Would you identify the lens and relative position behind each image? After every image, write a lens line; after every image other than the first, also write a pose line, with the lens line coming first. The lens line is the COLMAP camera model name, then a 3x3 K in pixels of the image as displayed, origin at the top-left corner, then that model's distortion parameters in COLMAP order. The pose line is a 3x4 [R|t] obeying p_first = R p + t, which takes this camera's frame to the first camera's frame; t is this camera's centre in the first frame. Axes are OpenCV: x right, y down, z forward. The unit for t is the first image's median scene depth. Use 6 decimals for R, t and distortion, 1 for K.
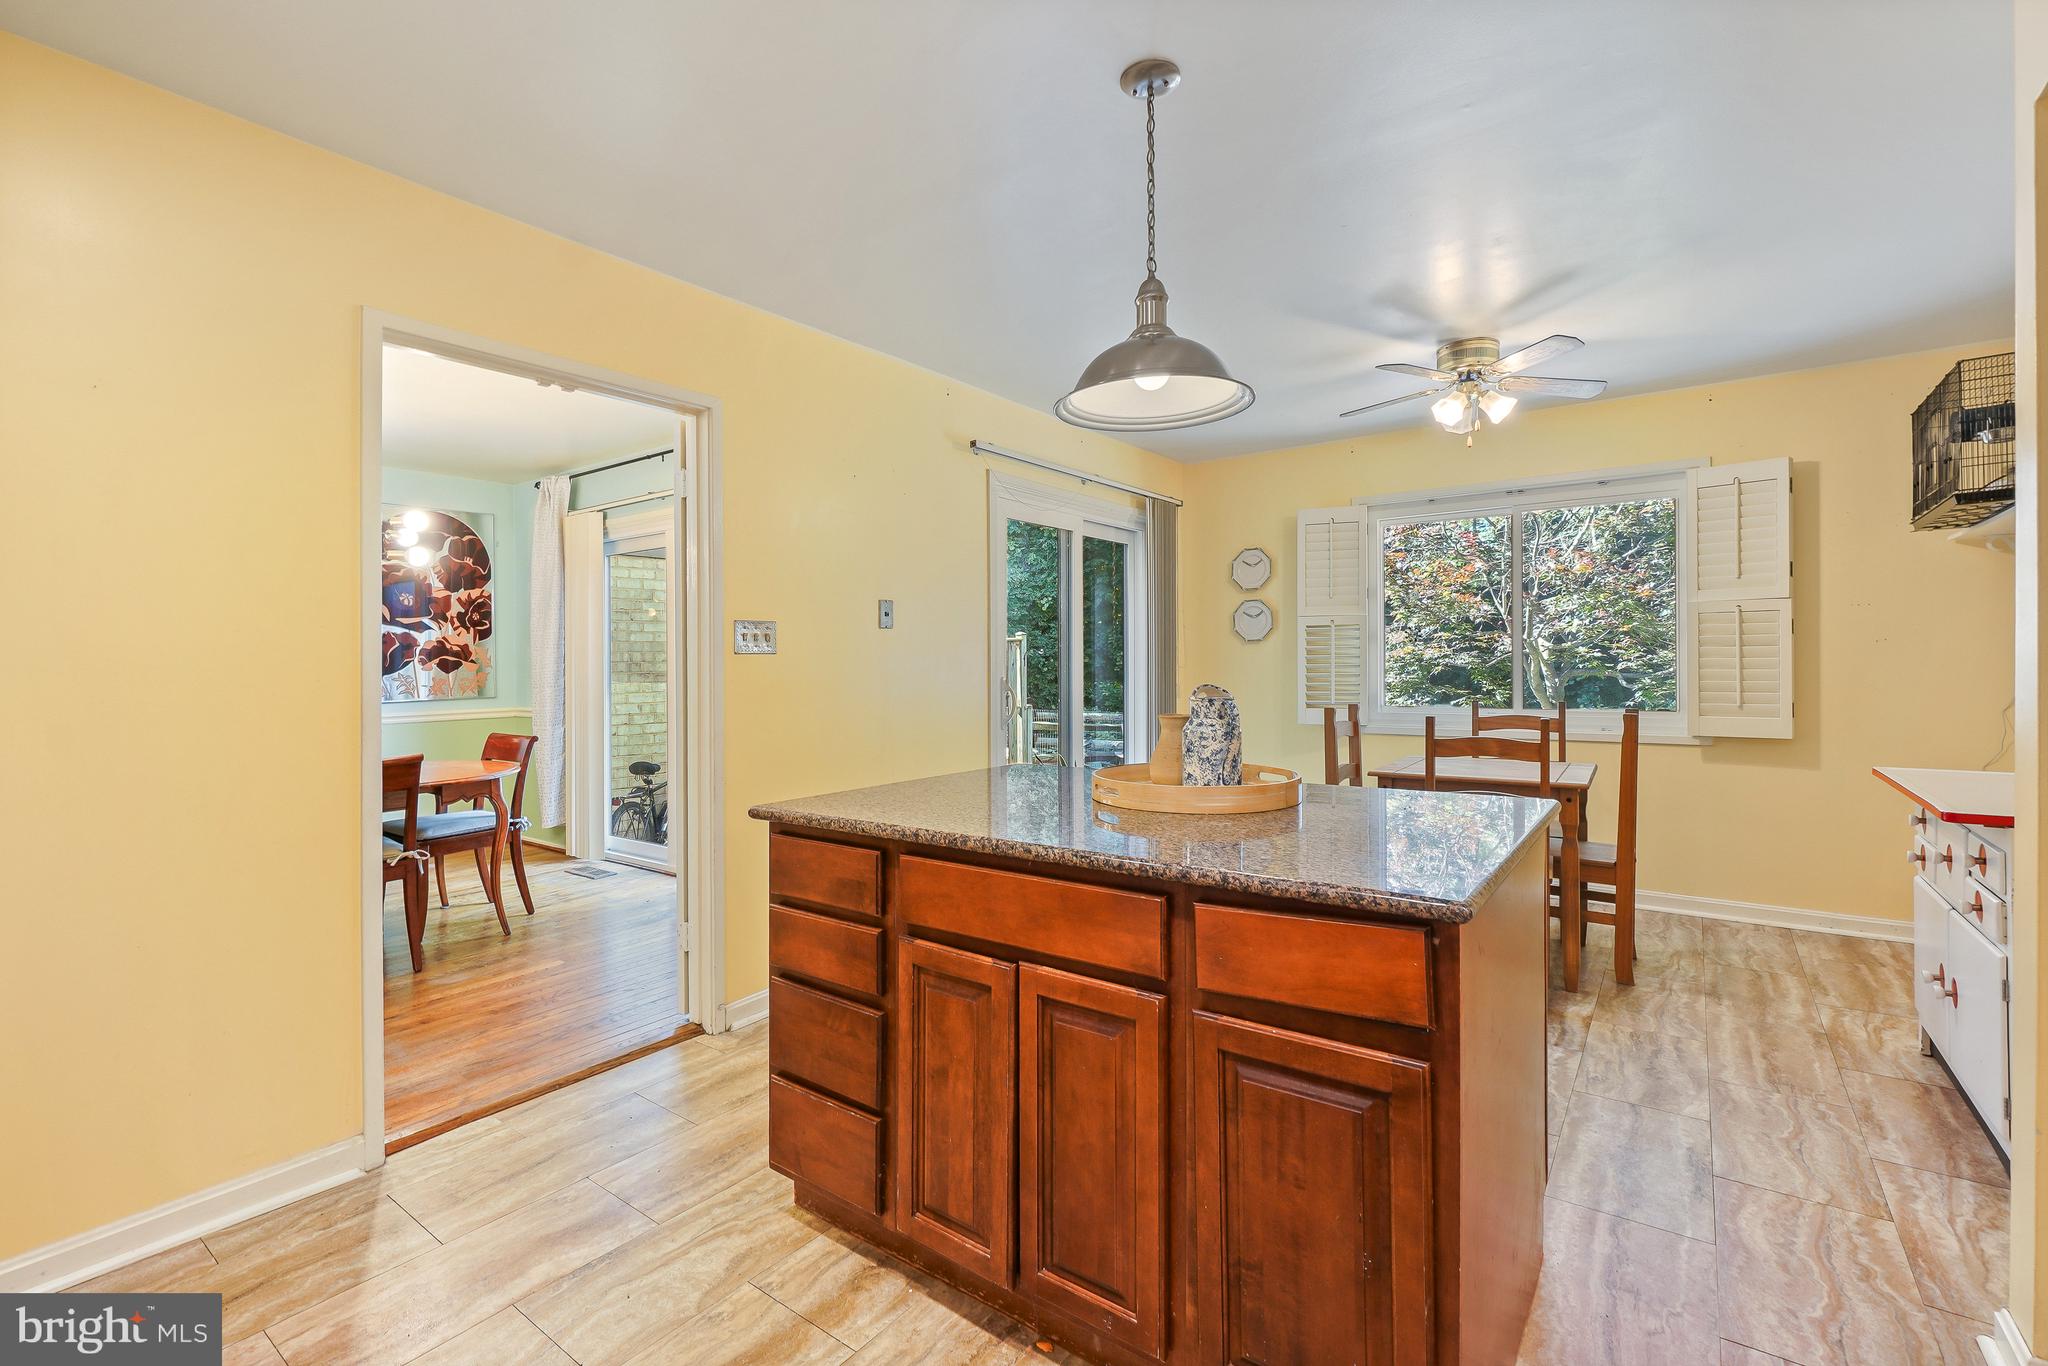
lens RADIAL K [[907.3, 0, 1016.2], [0, 907.3, 669.6], [0, 0, 1]] dist [-0.003301, -0.000226]
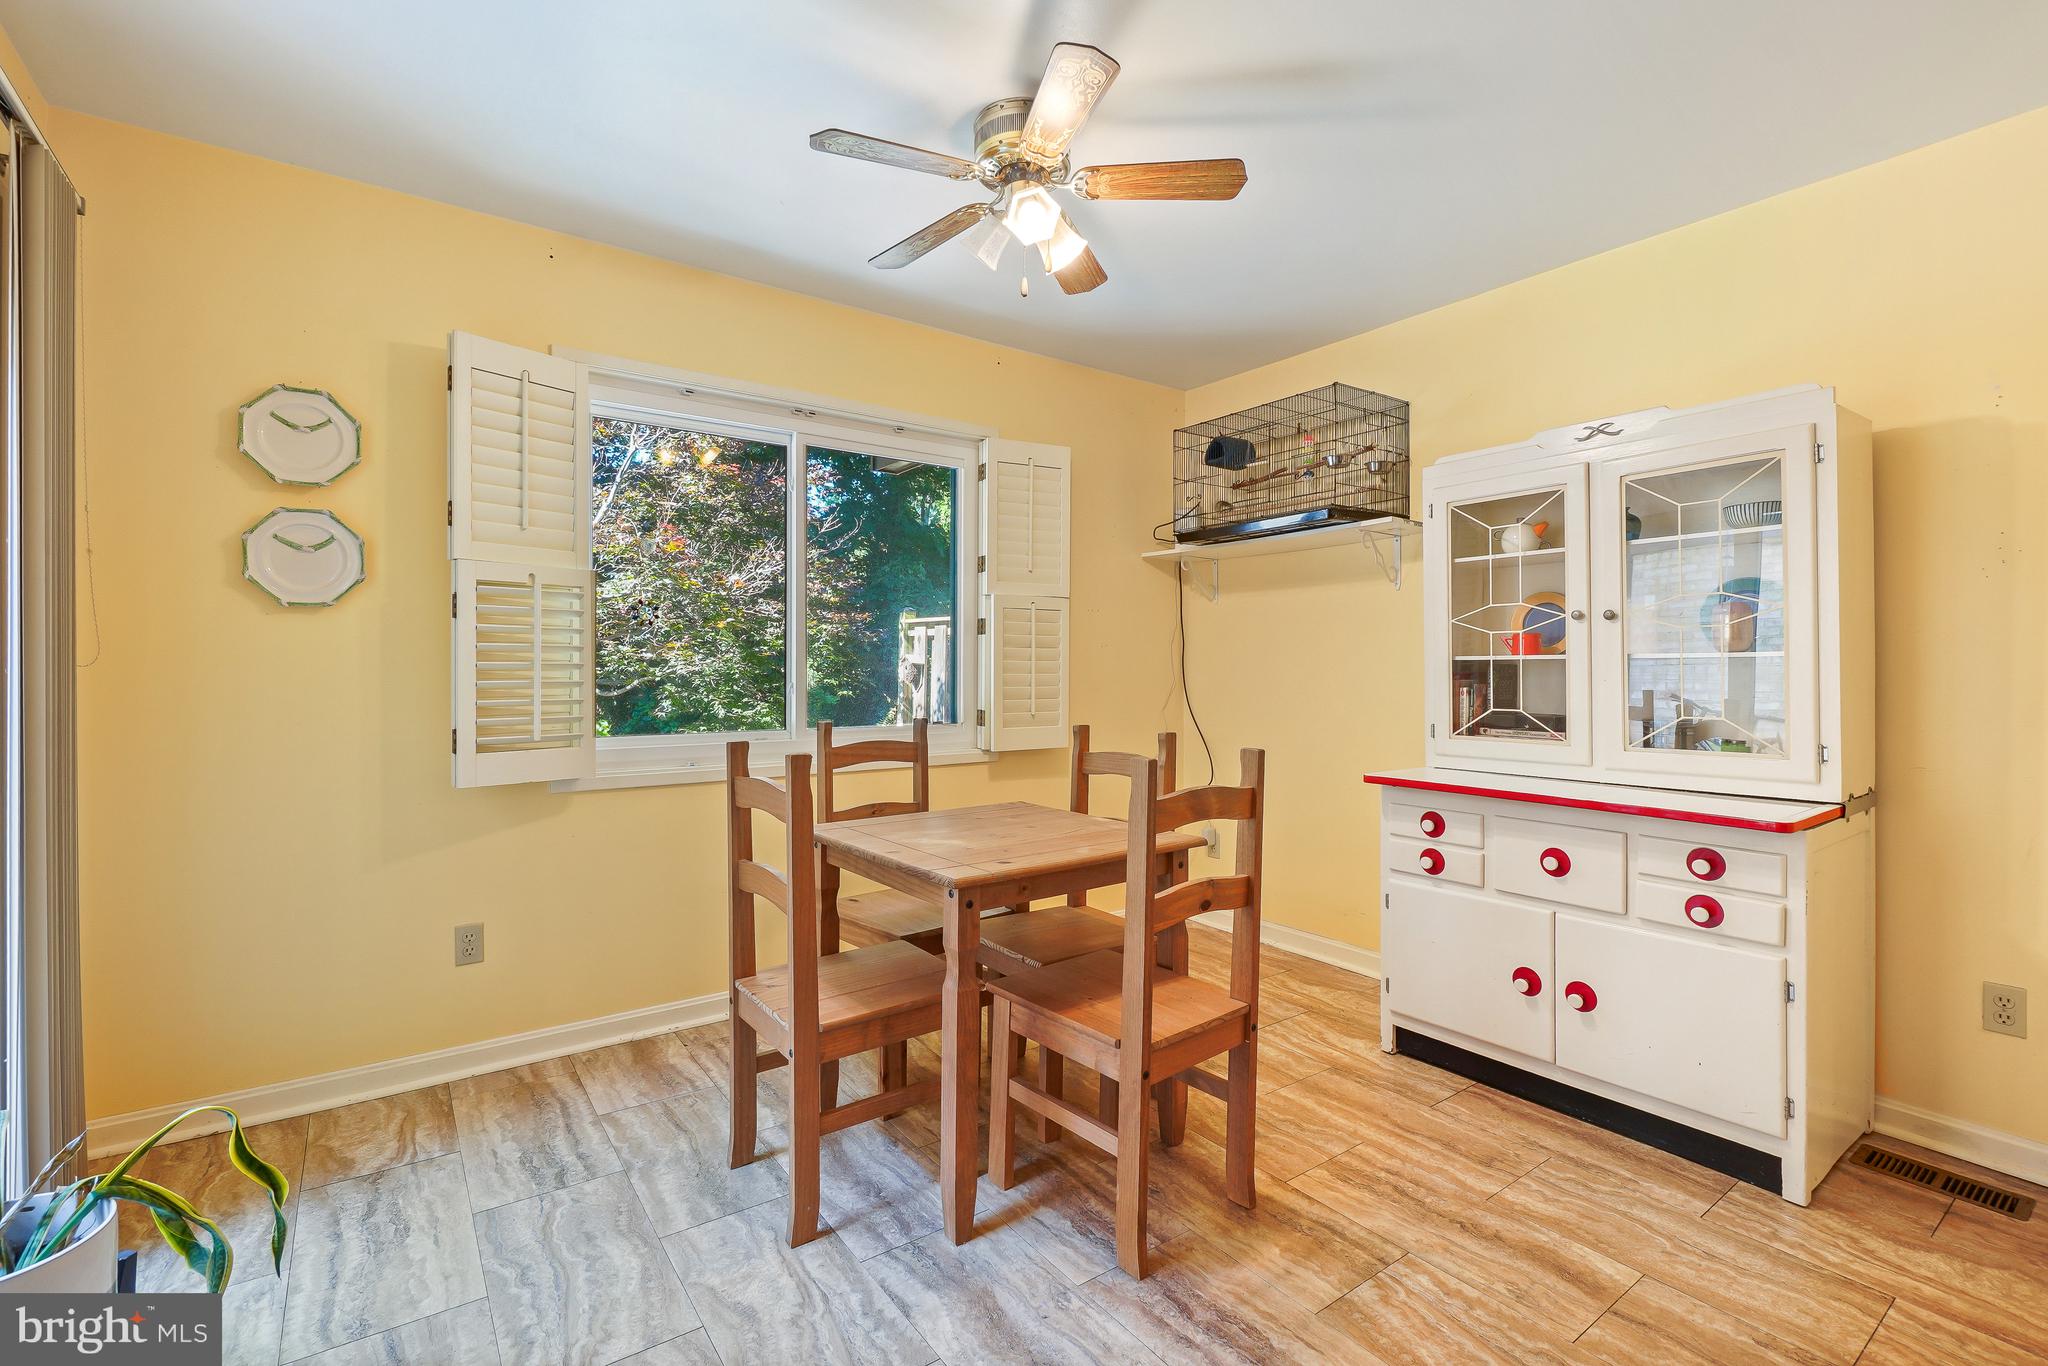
lens RADIAL K [[907.3, 0, 1016.2], [0, 907.3, 669.6], [0, 0, 1]] dist [-0.003301, -0.000226]
pose [[0.296311, 0.005166, 0.955078, -0.062666], [-0.001402, 0.999987, -0.004974, 0.000445], [-0.955091, 0.000135, 0.296314, 0.731133]]
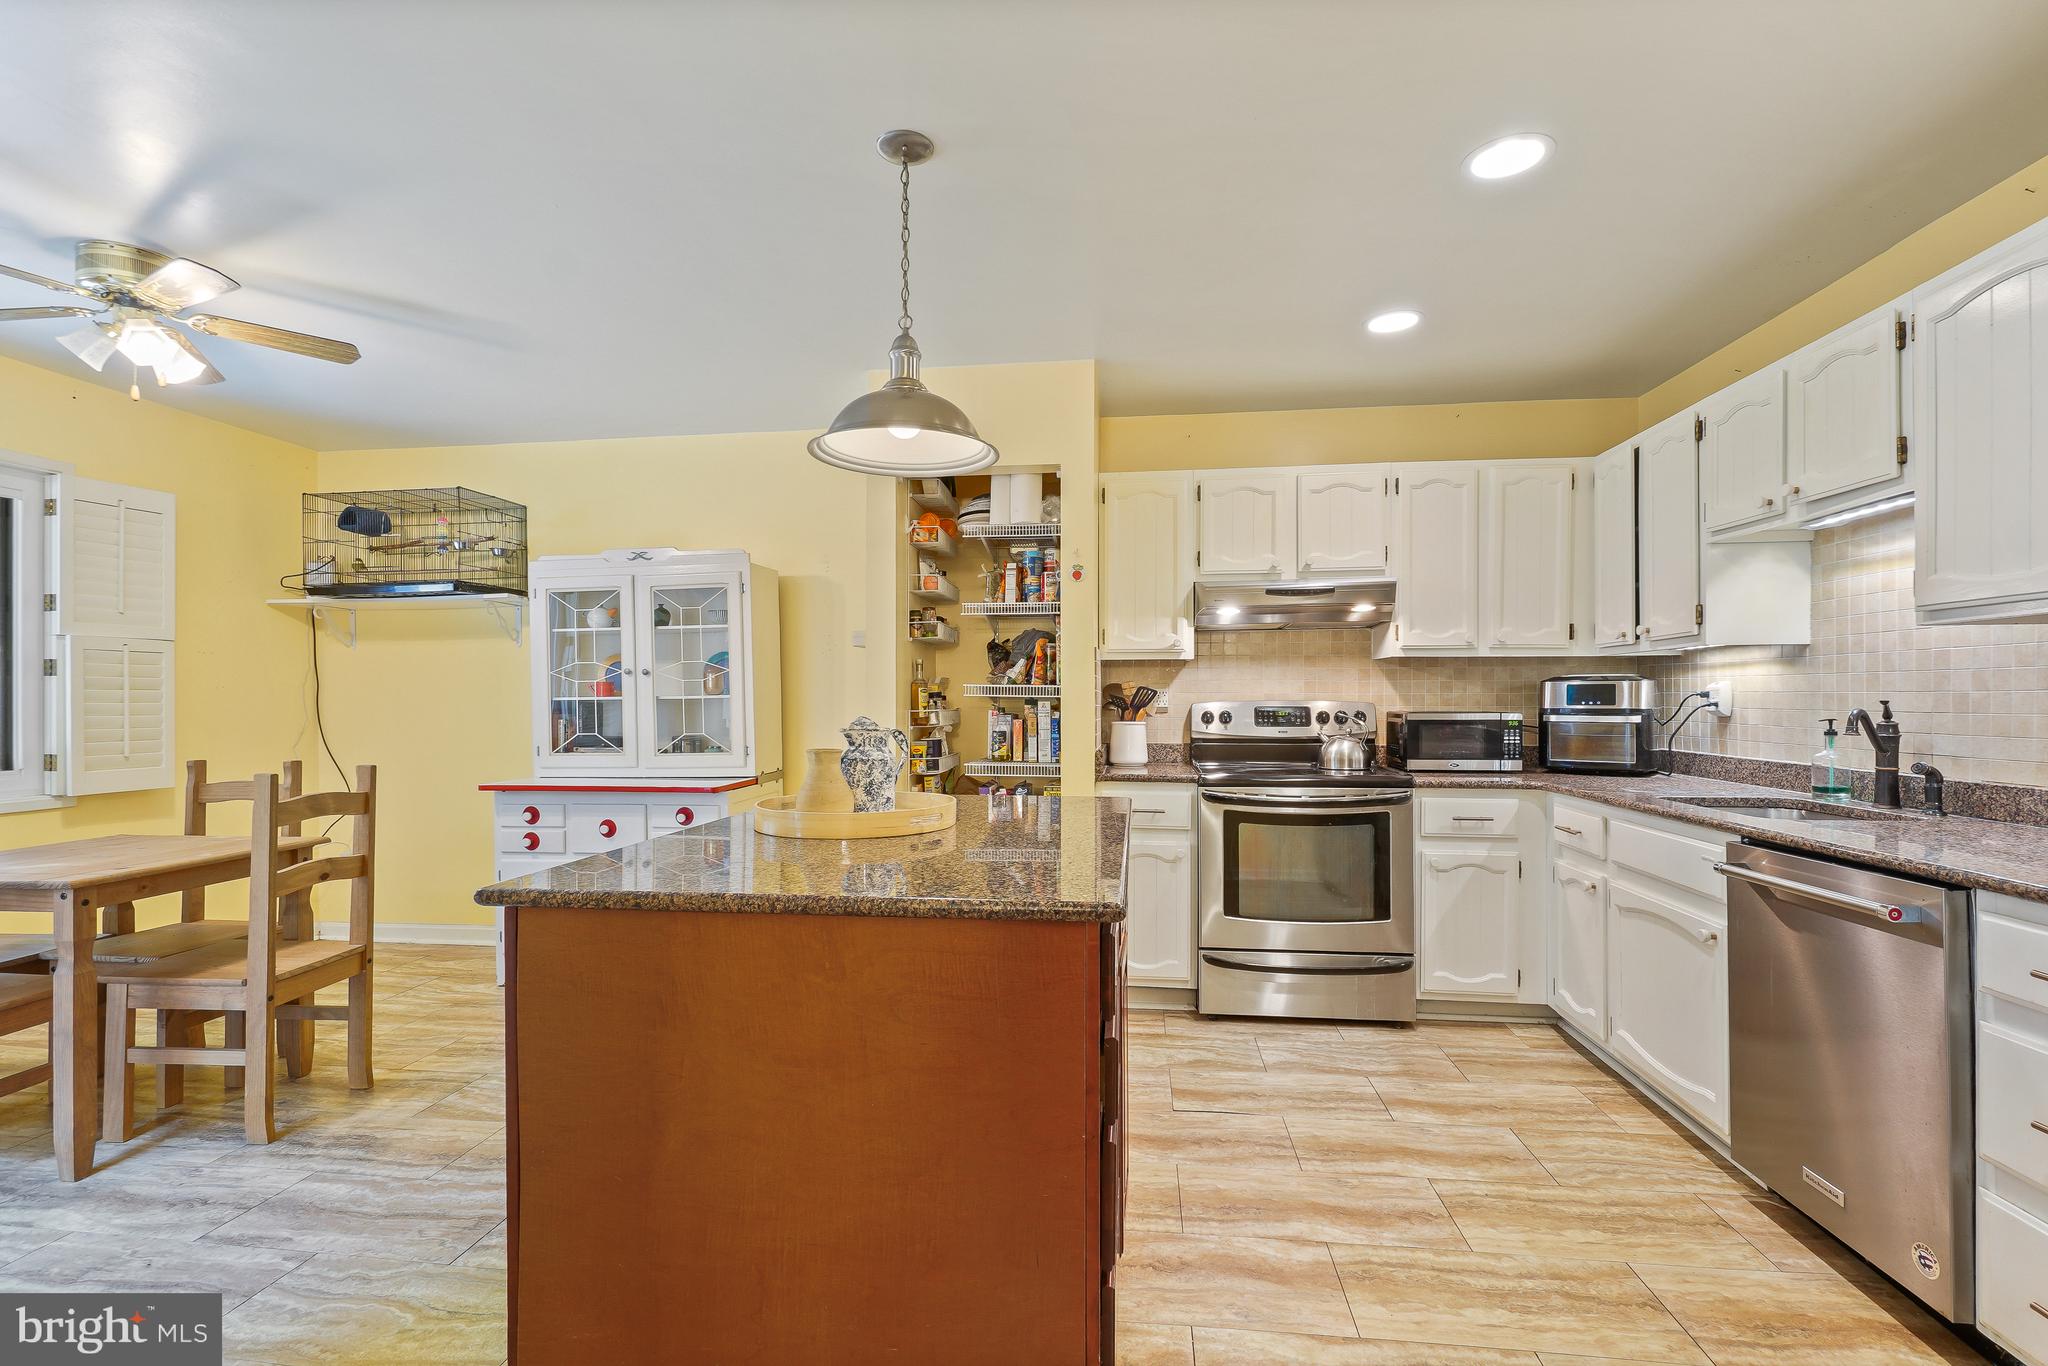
lens RADIAL K [[890.3, 0, 1031.3], [0, 890.3, 703.3], [0, 0, 1]] dist [-0.000649, -0.002934]
pose [[-0.516637, 0.009141, 0.856156, -0.401032], [0.013016, 0.999911, -0.002822, 0.001939], [-0.856106, 0.009685, -0.516710, 0.670303]]
